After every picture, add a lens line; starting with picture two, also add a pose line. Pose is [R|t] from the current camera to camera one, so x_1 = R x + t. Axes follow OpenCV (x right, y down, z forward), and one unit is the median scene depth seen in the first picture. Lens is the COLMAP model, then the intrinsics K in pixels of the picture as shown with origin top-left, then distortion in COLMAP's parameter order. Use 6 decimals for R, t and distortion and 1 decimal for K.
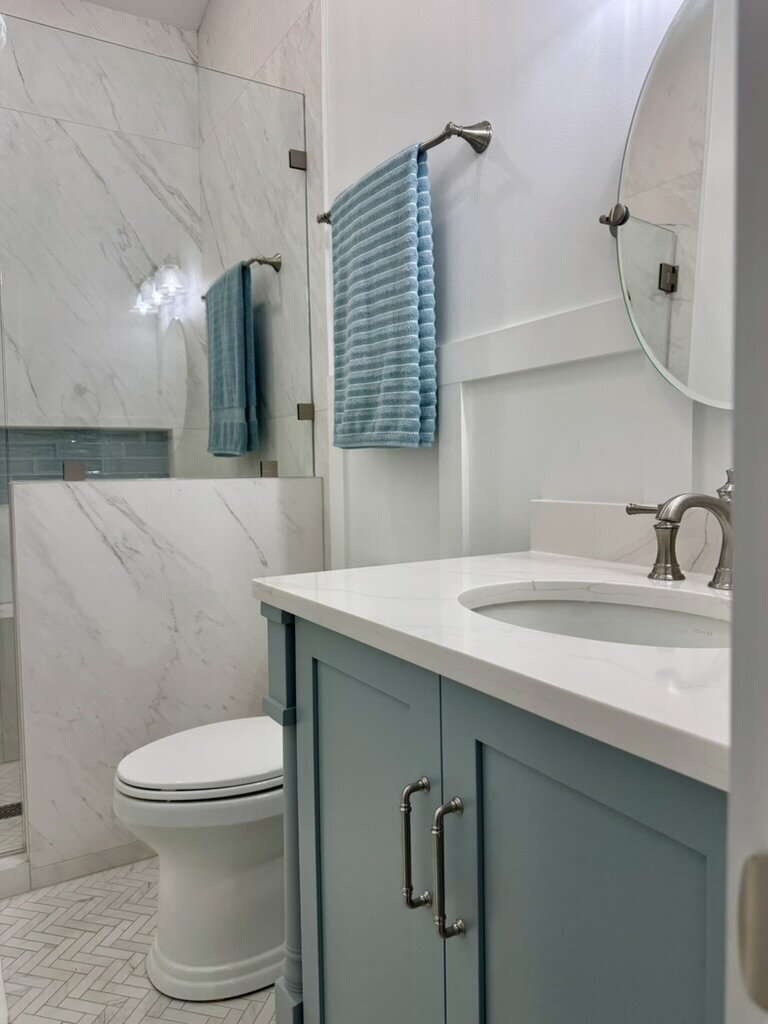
lens RADIAL K [[727.0, 0, 381.4], [0, 727.0, 513.7], [0, 0, 1]] dist [0.064568, -0.088182]
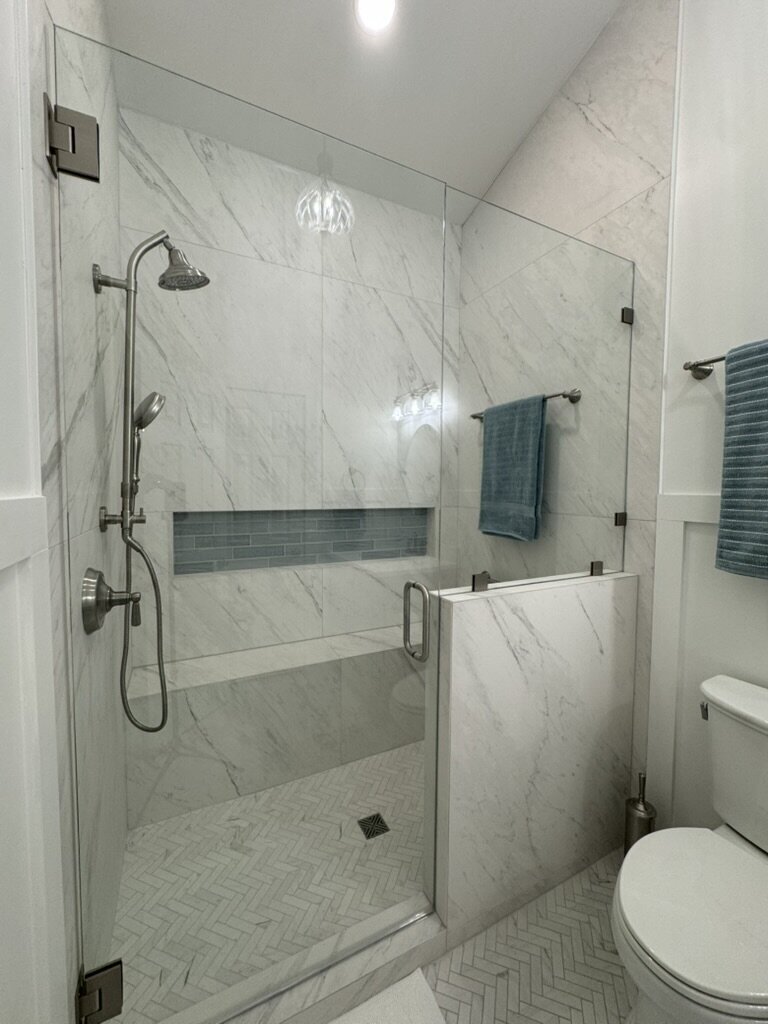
lens RADIAL K [[410.8, 0, 381.6], [0, 410.8, 510.2], [0, 0, 1]] dist [-0.003456, 0.000494]
pose [[0.997310, 0.023916, -0.069293, -0.417210], [-0.024564, 0.999662, -0.008504, -0.127793], [0.069066, 0.010183, 0.997560, 0.265024]]
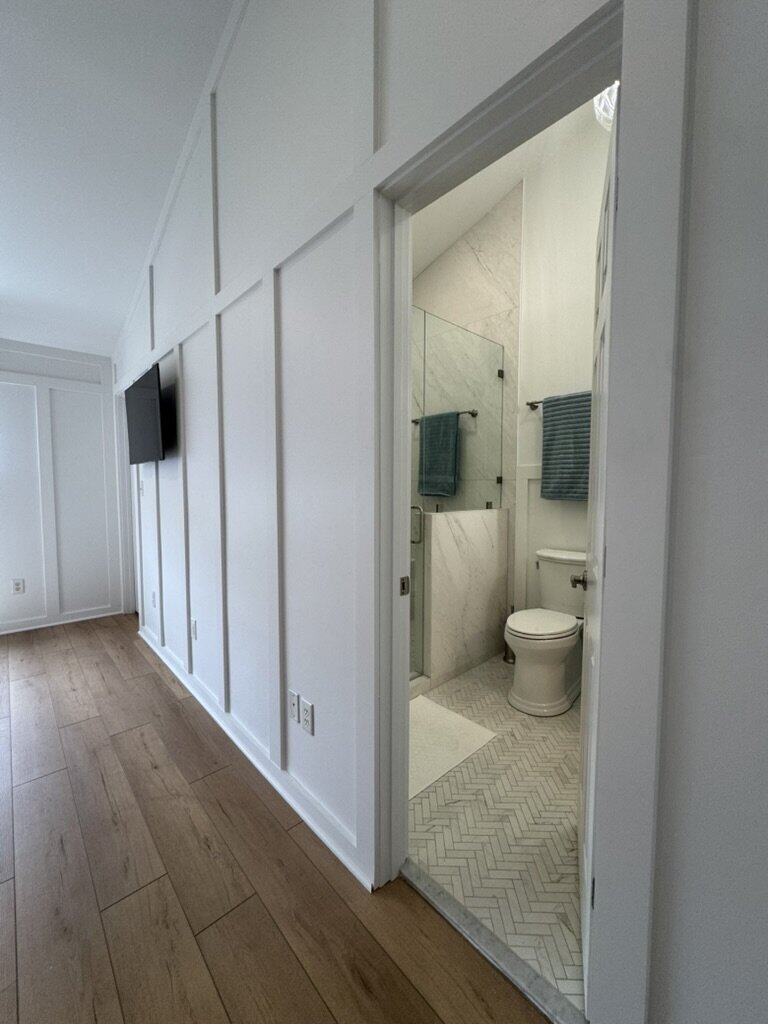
lens RADIAL K [[410.8, 0, 381.6], [0, 410.8, 510.2], [0, 0, 1]] dist [-0.003456, 0.000494]
pose [[0.976884, -0.000247, 0.213770, -0.685854], [0.001057, 0.999993, -0.003674, -0.036675], [-0.213767, 0.003815, 0.976877, -0.176487]]
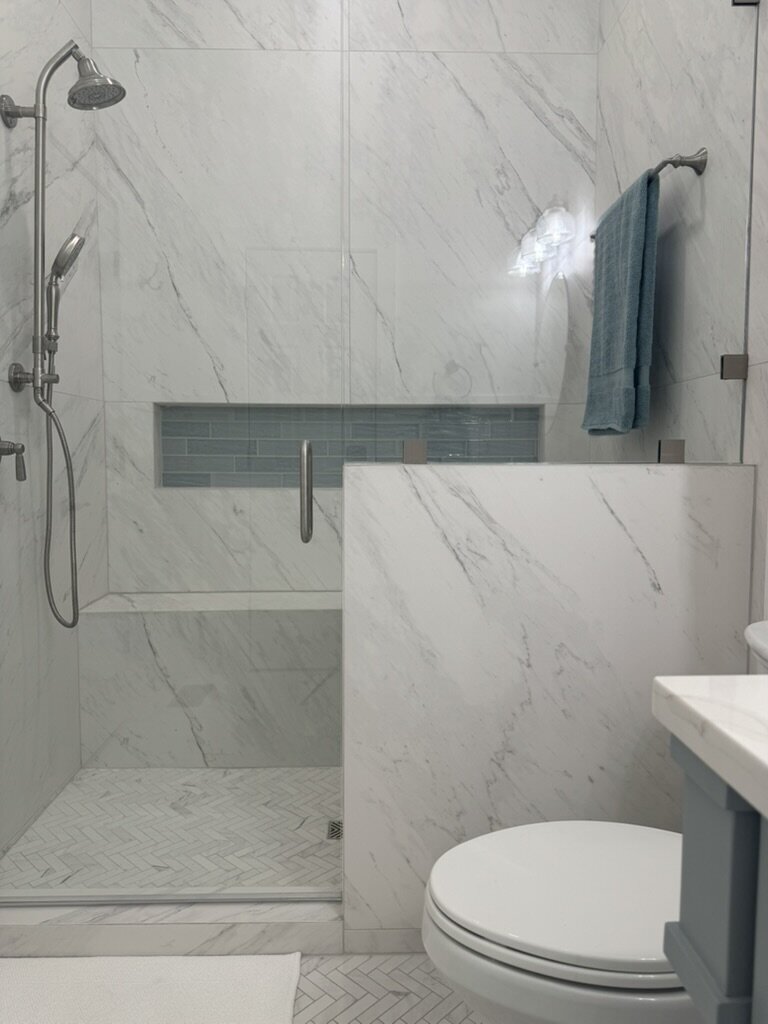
lens RADIAL K [[727.0, 0, 381.4], [0, 727.0, 513.7], [0, 0, 1]] dist [0.064568, -0.088182]
pose [[0.872792, 0.053553, -0.485146, -0.047232], [-0.044659, 0.998555, 0.029883, -0.009306], [0.486046, -0.004415, 0.873922, 0.223447]]
